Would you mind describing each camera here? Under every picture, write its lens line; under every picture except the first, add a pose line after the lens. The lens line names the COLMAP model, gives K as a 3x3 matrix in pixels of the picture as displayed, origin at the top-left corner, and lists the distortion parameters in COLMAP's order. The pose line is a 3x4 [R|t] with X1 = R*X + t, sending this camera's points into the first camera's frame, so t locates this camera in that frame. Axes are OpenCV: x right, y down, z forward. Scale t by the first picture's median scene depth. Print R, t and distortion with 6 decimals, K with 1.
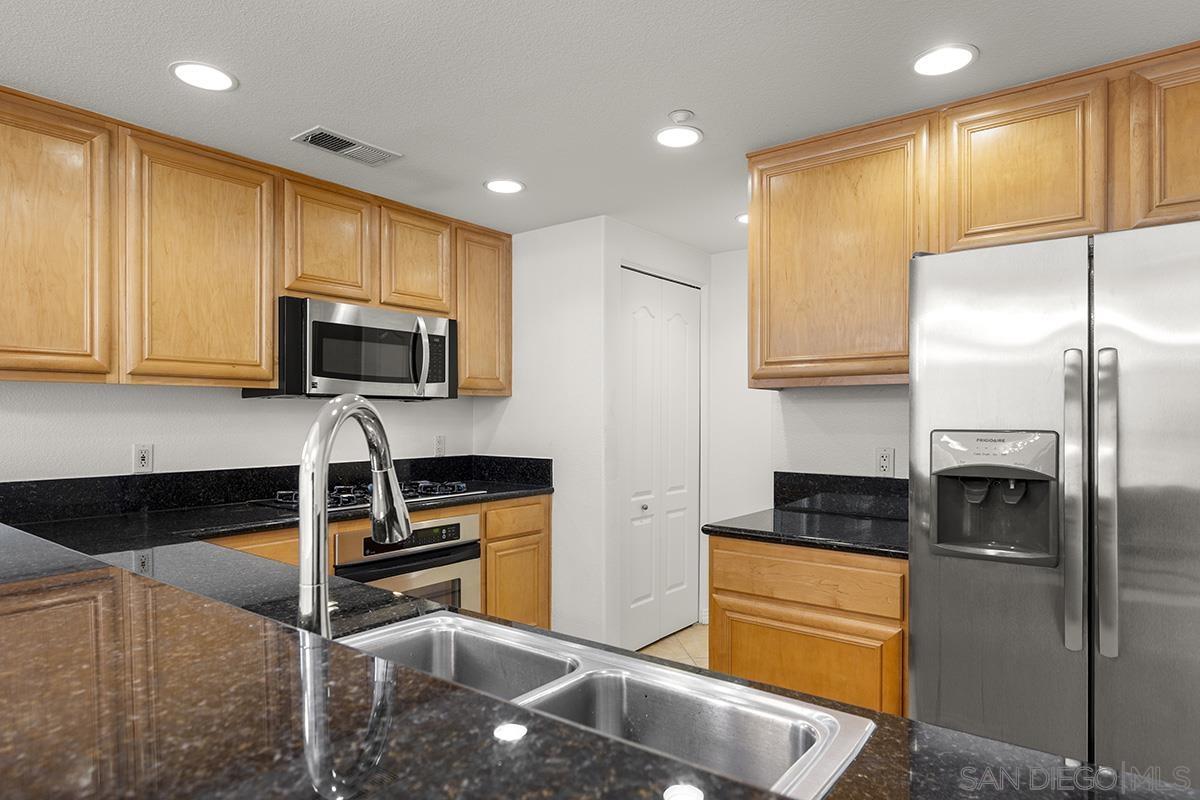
lens RADIAL K [[691.2, 0, 601.7], [0, 691.2, 418.0], [0, 0, 1]] dist [0.000866, 0.001069]
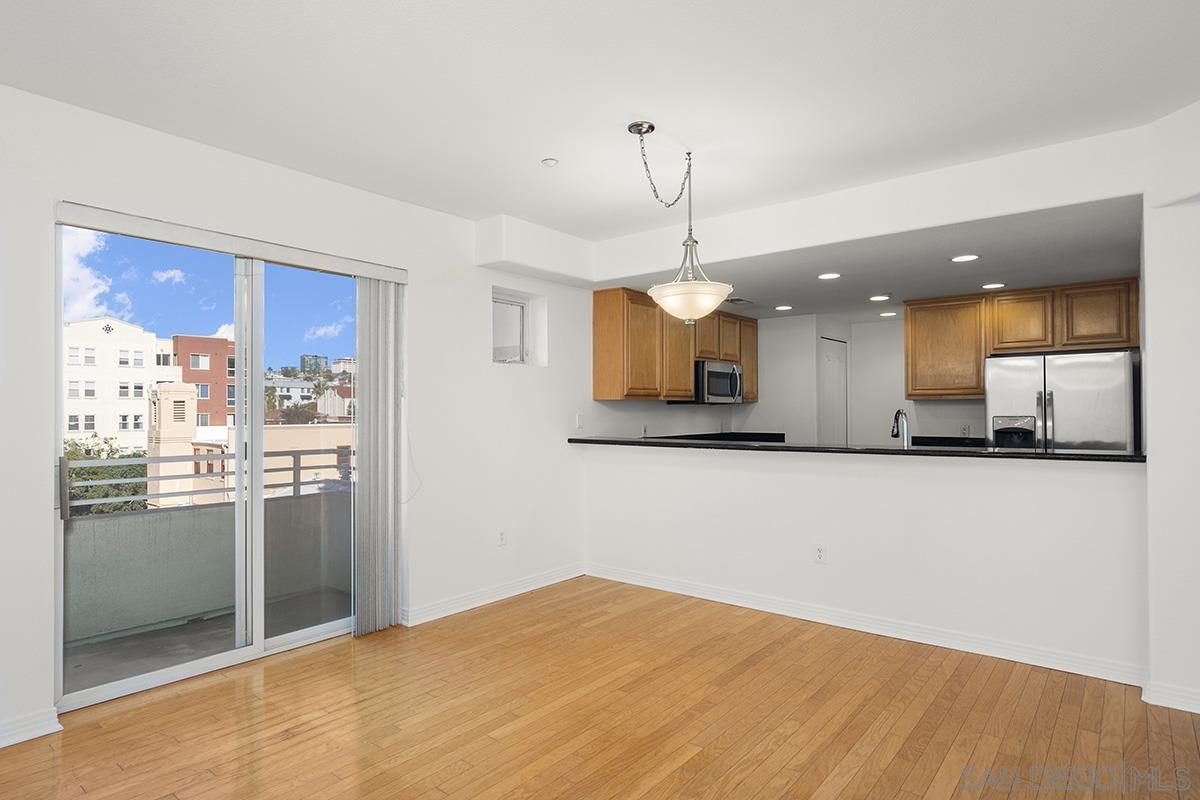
lens RADIAL K [[657.3, 0, 600.0], [0, 657.3, 400.0], [0, 0, 1]] dist [-0.003151, -0.000757]
pose [[0.999555, -0.003976, -0.029567, -0.711870], [0.003393, 0.999800, -0.019727, -0.002679], [0.029639, 0.019618, 0.999368, -1.182843]]
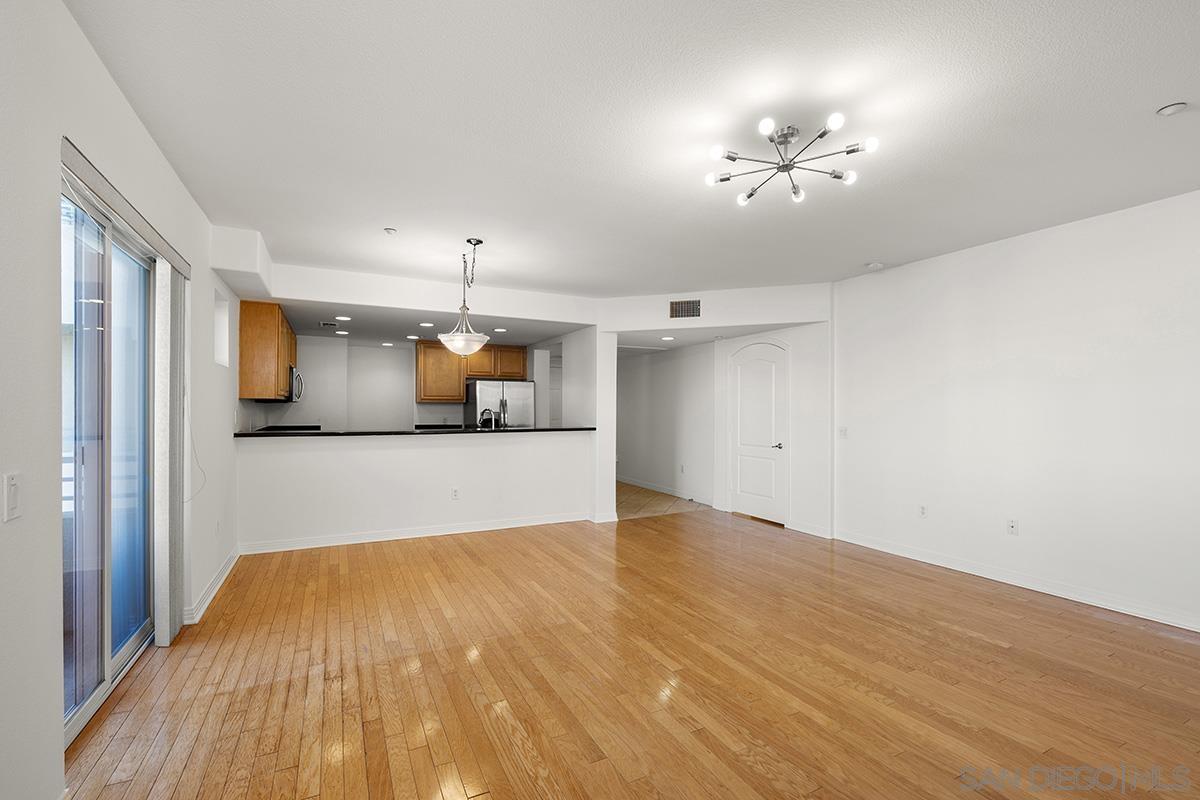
lens RADIAL K [[519.9, 0, 598.0], [0, 519.9, 405.9], [0, 0, 1]] dist [0.000117, 0.000022]
pose [[0.437566, 0.005482, 0.899170, -1.796613], [-0.002186, 0.999985, -0.005033, -0.010024], [-0.899184, 0.000236, 0.437571, -1.044632]]
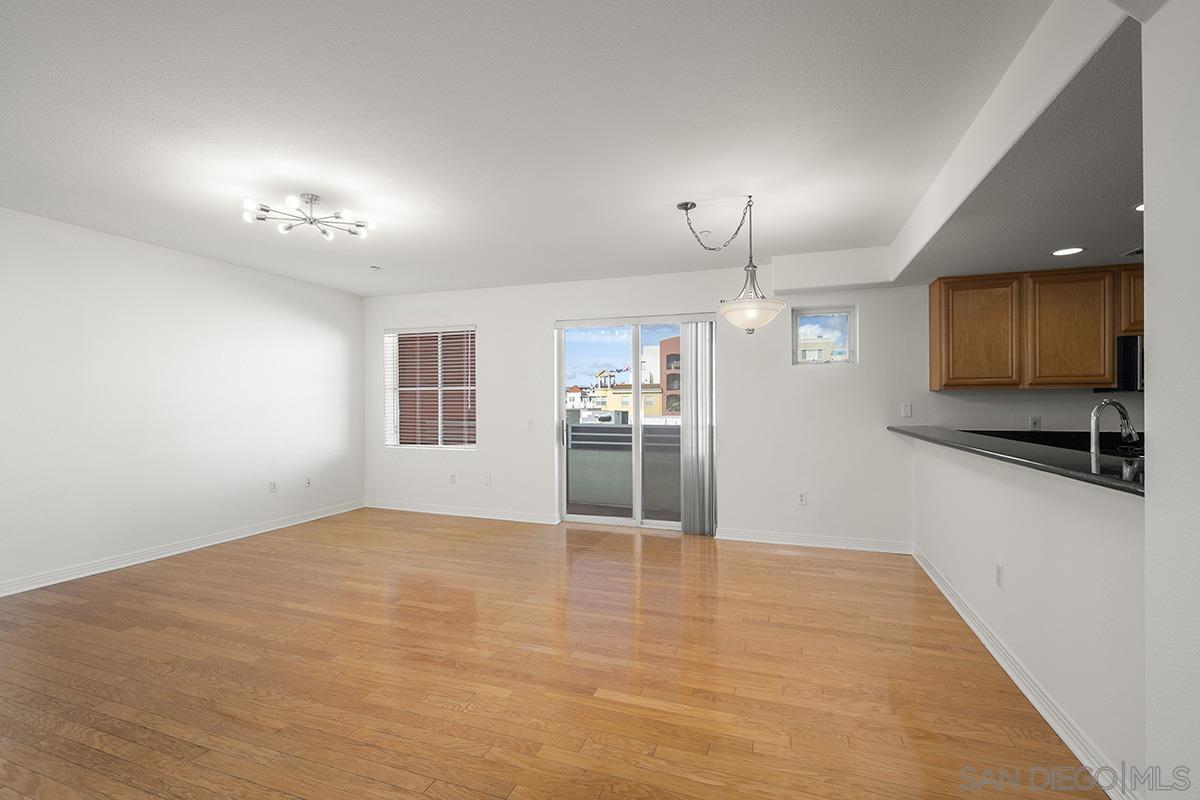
lens RADIAL K [[527.6, 0, 600.0], [0, 527.6, 400.0], [0, 0, 1]] dist [0.002463, 0.000059]
pose [[0.301337, -0.007244, -0.953490, 0.432470], [0.002547, 0.999974, -0.006792, -0.004550], [0.953514, -0.000382, 0.301347, -0.688545]]
